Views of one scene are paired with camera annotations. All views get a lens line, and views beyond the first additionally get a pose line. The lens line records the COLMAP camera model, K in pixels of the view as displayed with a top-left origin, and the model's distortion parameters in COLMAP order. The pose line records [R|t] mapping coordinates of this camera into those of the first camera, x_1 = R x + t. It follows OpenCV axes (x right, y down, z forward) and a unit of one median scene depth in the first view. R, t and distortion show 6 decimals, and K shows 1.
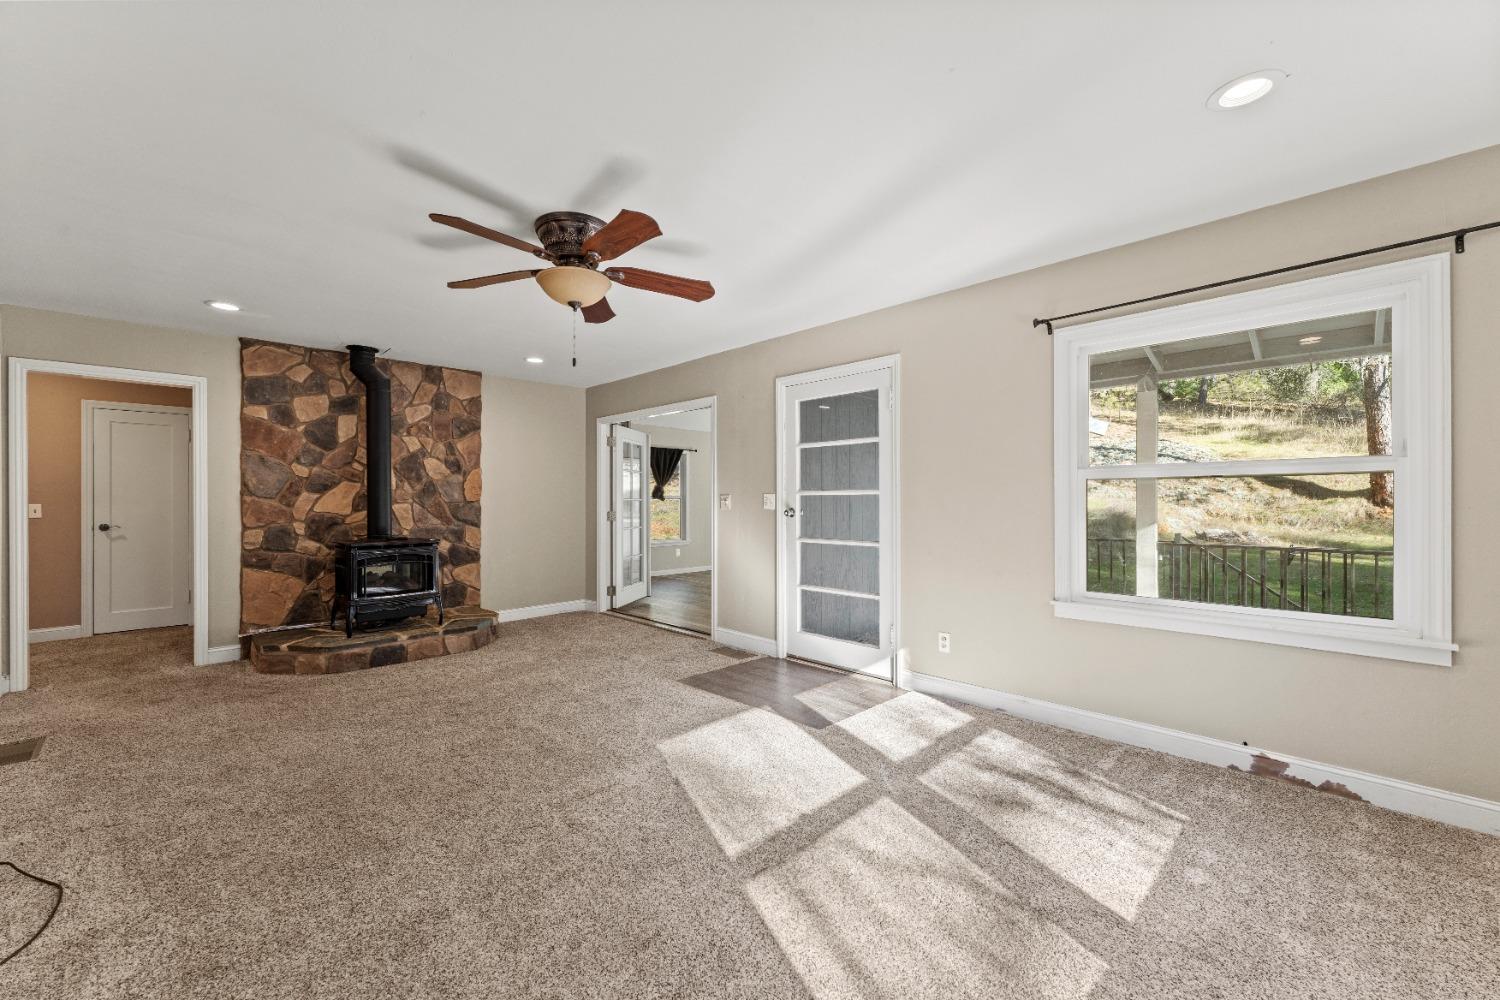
lens RADIAL K [[604.2, 0, 741.0], [0, 604.2, 498.5], [0, 0, 1]] dist [-0.000625, 0.000774]
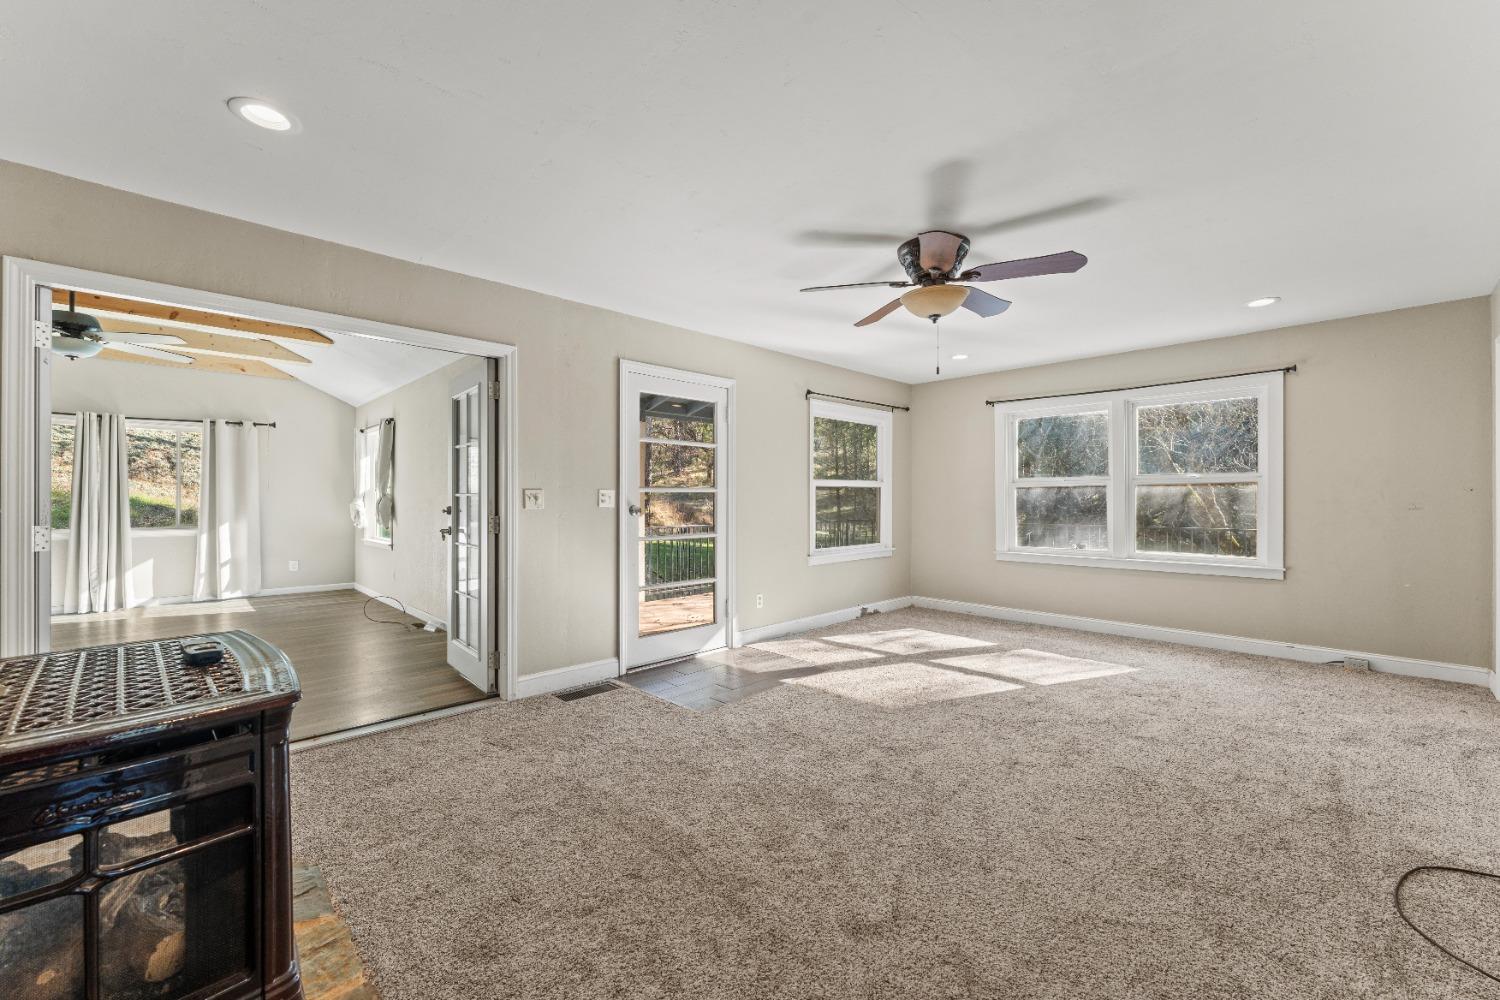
lens RADIAL K [[604.2, 0, 754.9], [0, 604.2, 499.7], [0, 0, 1]] dist [-0.000625, 0.000774]
pose [[-0.010610, 0.003545, 0.999937, -0.800243], [0.002750, 0.999990, -0.003516, 0.009345], [-0.999940, 0.002712, -0.010620, 0.787979]]
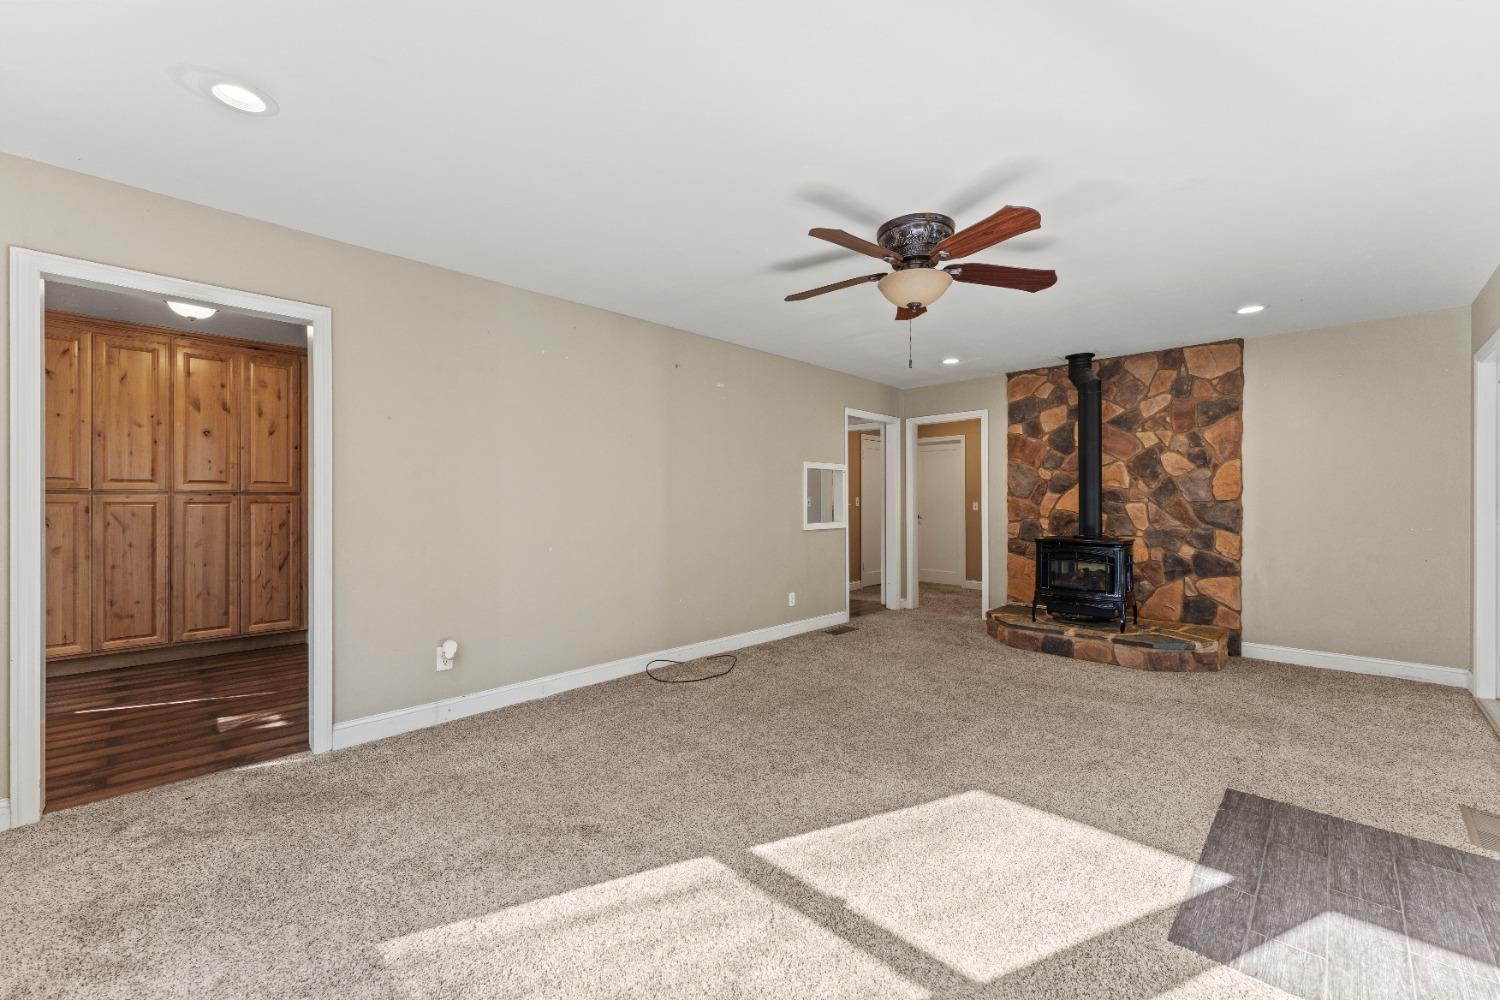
lens RADIAL K [[604.2, 0, 756.8], [0, 604.2, 502.6], [0, 0, 1]] dist [-0.000625, 0.000774]
pose [[0.014879, 0.004576, -0.999879, 0.427847], [0.004916, 0.999977, 0.004649, 0.000577], [0.999877, -0.004984, 0.014857, 0.422957]]
